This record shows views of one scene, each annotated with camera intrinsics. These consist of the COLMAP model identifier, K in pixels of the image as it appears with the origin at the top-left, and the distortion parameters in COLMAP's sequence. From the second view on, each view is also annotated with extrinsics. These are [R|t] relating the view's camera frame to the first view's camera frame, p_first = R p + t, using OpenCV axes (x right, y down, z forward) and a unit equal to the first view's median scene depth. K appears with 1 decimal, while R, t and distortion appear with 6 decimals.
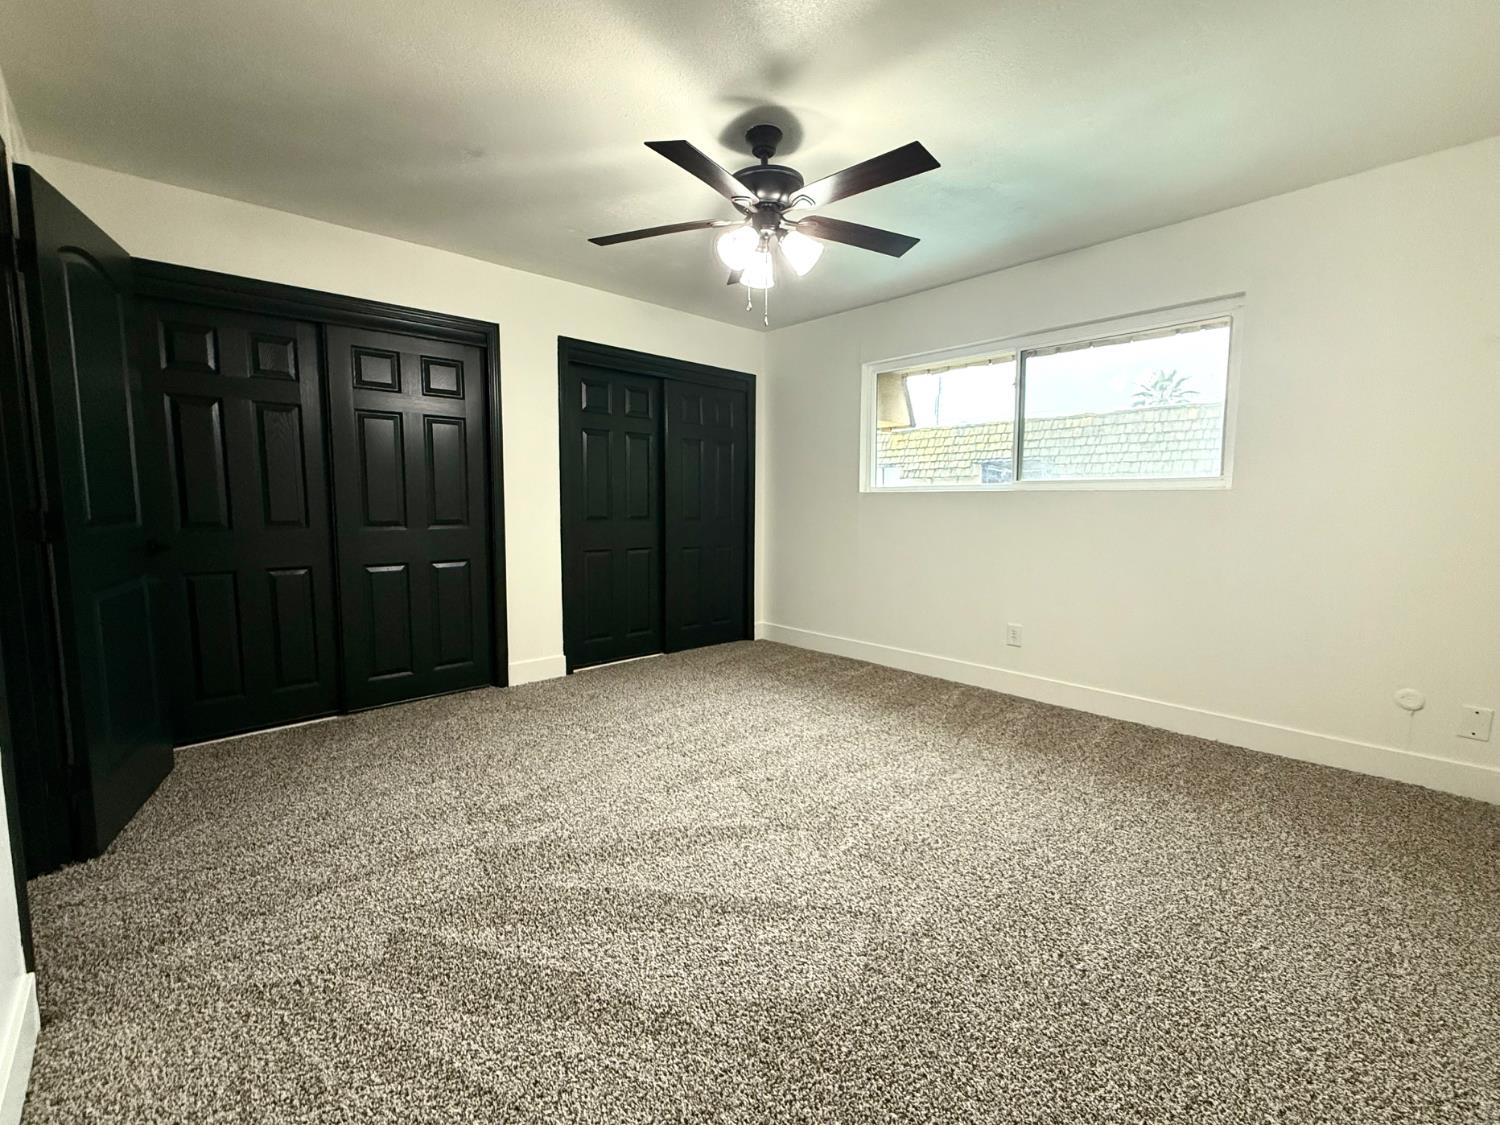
lens RADIAL K [[647.3, 0, 743.3], [0, 647.3, 565.3], [0, 0, 1]] dist [0.001436, -0.000009]
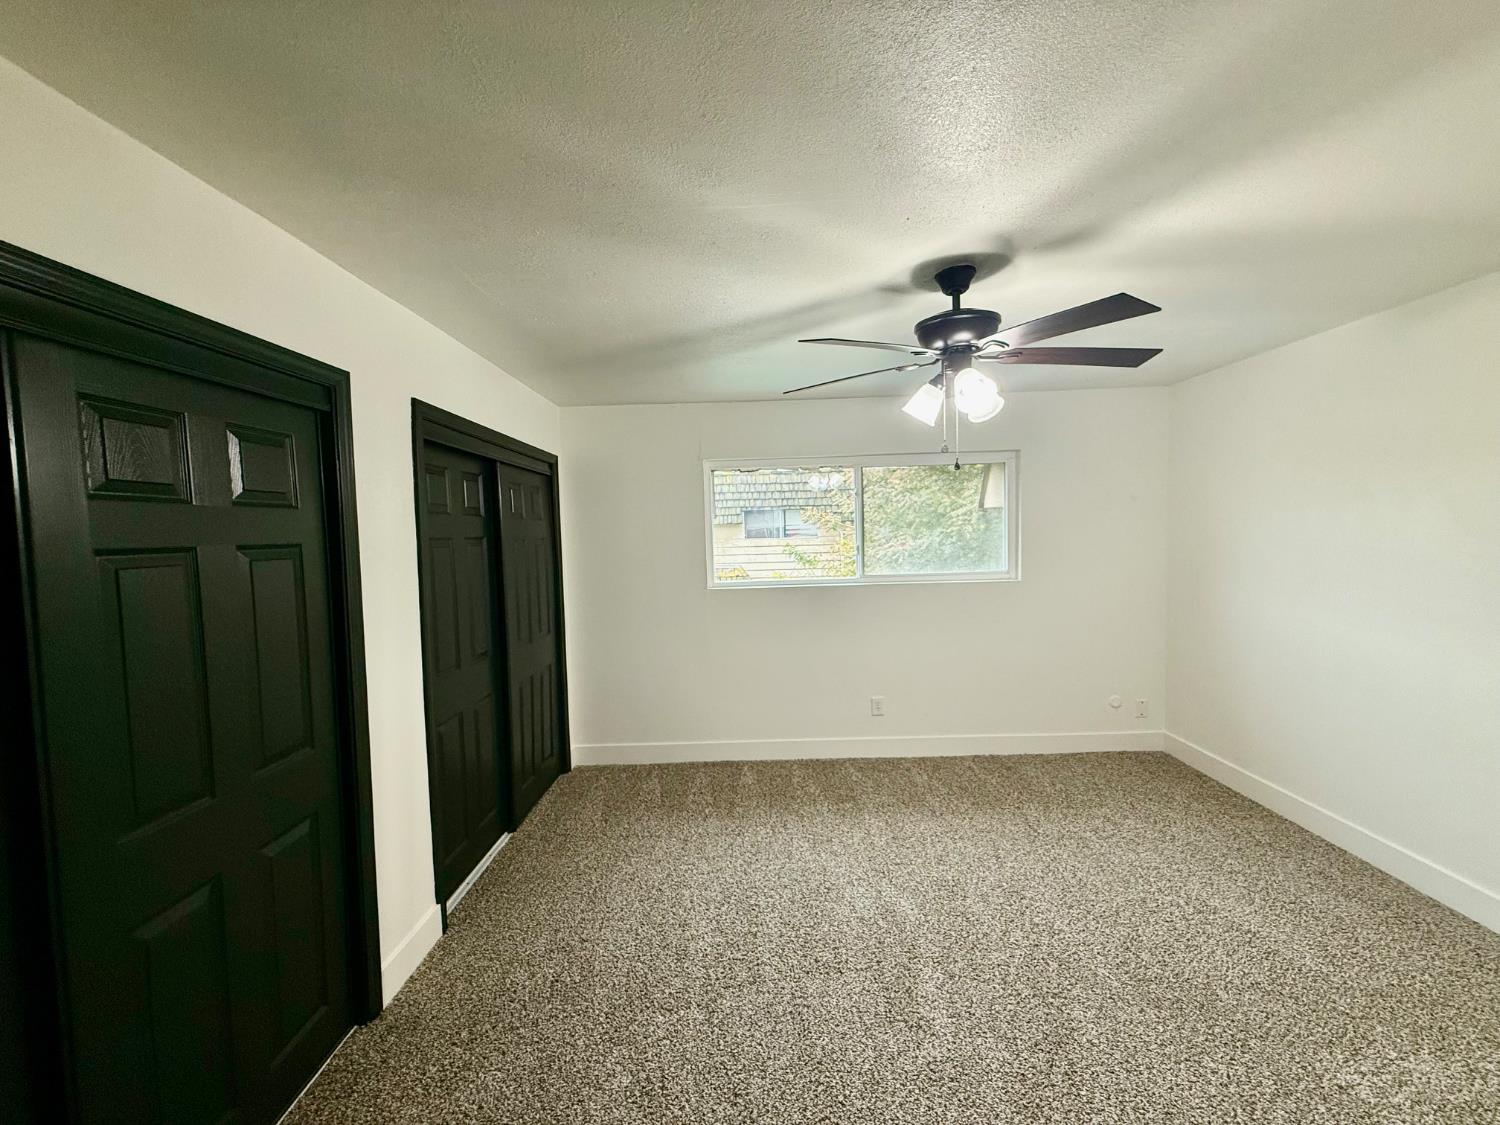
lens RADIAL K [[597.1, 0, 749.2], [0, 597.1, 565.8], [0, 0, 1]] dist [0.000961, 0.000335]
pose [[0.687012, -0.066323, 0.723613, -0.527986], [0.104409, 0.994503, -0.007976, -0.167498], [-0.719106, 0.081031, 0.690160, 0.412191]]
